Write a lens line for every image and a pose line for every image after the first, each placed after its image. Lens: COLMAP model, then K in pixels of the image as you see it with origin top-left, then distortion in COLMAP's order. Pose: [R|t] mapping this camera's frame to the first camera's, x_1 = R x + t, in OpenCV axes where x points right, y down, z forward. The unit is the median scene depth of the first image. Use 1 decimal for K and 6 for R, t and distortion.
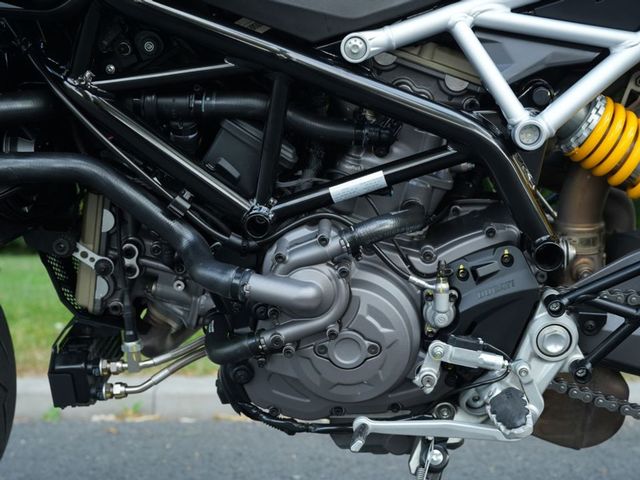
lens RADIAL K [[988.1, 0, 325.0], [0, 988.1, 239.8], [0, 0, 1]] dist [-0.090978, 0.929684]
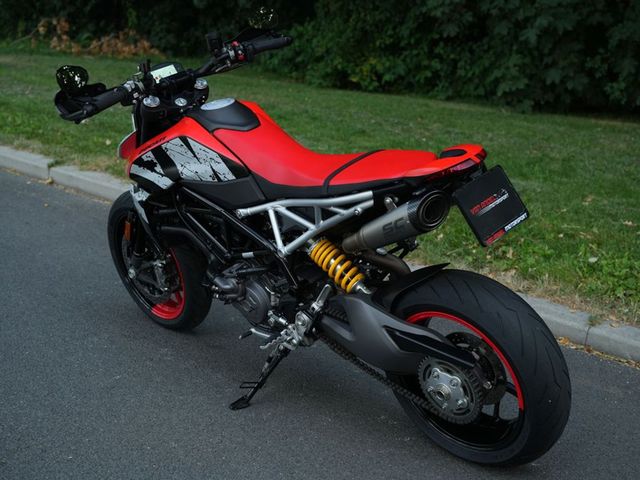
lens RADIAL K [[988.1, 0, 325.0], [0, 988.1, 239.8], [0, 0, 1]] dist [-0.090978, 0.929684]
pose [[0.758317, 0.200912, -0.620153, 2.000332], [-0.050941, 0.966675, 0.250886, -0.838204], [0.649893, -0.158660, 0.743281, -1.029430]]
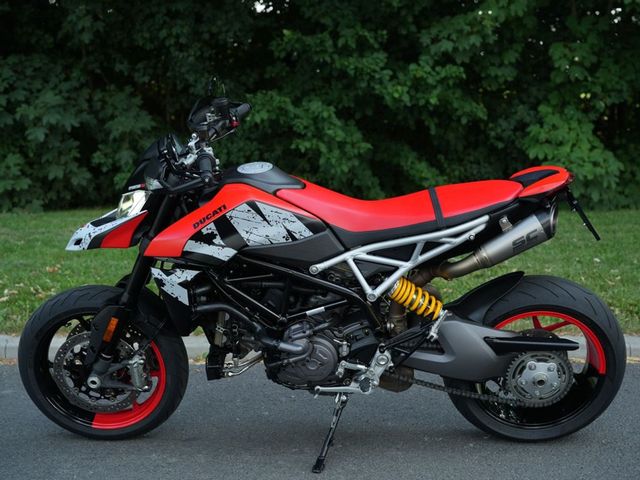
lens RADIAL K [[1009.9, 0, 332.1], [0, 1009.9, 239.2], [0, 0, 1]] dist [-0.117091, 1.038156]
pose [[0.999677, -0.008516, 0.023962, 0.011844], [0.005592, 0.992811, 0.119563, -0.620919], [-0.024808, -0.119391, 0.992537, -1.956166]]
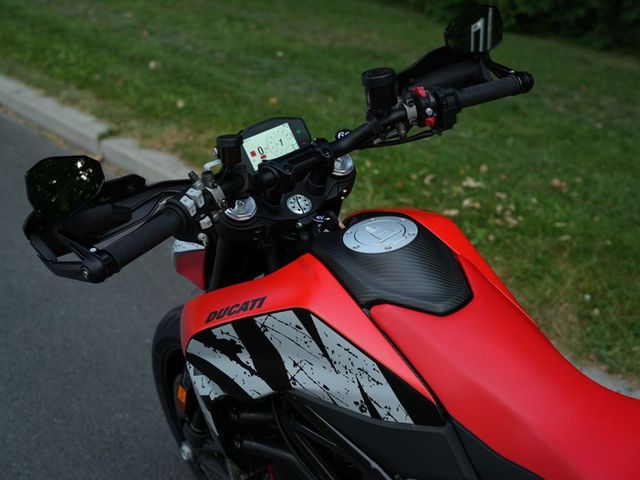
lens RADIAL K [[988.1, 0, 325.0], [0, 988.1, 239.8], [0, 0, 1]] dist [-0.090978, 0.929684]
pose [[0.689232, 0.323746, -0.648187, 0.693327], [-0.102035, 0.929074, 0.355543, -0.946494], [0.717320, -0.178914, 0.673381, 0.032320]]
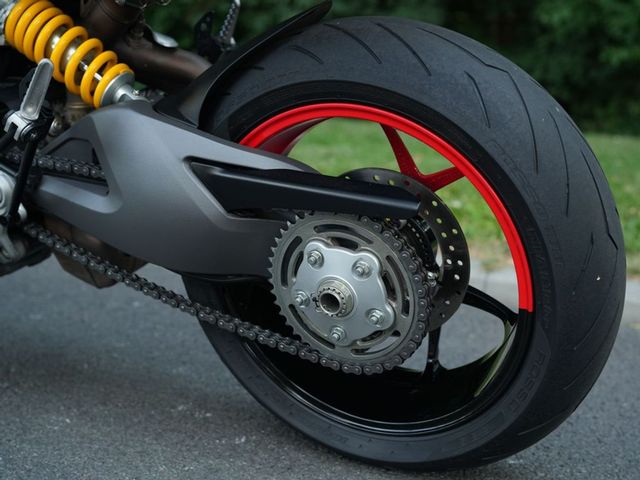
lens RADIAL K [[988.1, 0, 325.0], [0, 988.1, 239.8], [0, 0, 1]] dist [-0.090978, 0.929684]
pose [[0.900268, 0.111512, -0.420811, 1.161493], [-0.051921, 0.987240, 0.150535, -0.050866], [0.432228, -0.113673, 0.894571, 0.042131]]
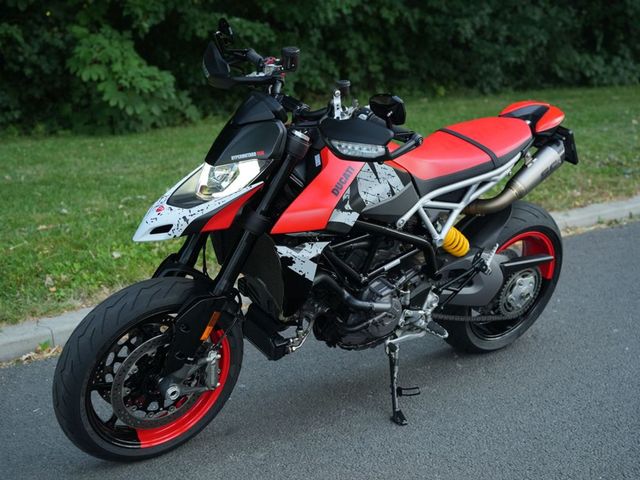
lens RADIAL K [[1009.9, 0, 332.1], [0, 1009.9, 239.2], [0, 0, 1]] dist [-0.117091, 1.038156]
pose [[0.745868, -0.156432, 0.647464, -1.973367], [0.018135, 0.976440, 0.215024, -0.756783], [-0.665847, -0.148638, 0.731132, -1.027064]]
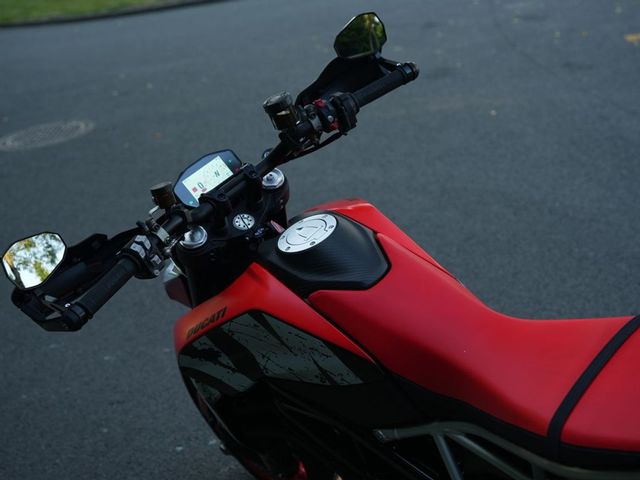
lens RADIAL K [[988.1, 0, 325.0], [0, 988.1, 239.8], [0, 0, 1]] dist [-0.090978, 0.929684]
pose [[0.703001, 0.168556, -0.690926, 0.995832], [0.144423, 0.917430, 0.370761, -1.059819], [0.696371, -0.360431, 0.620610, 0.022718]]
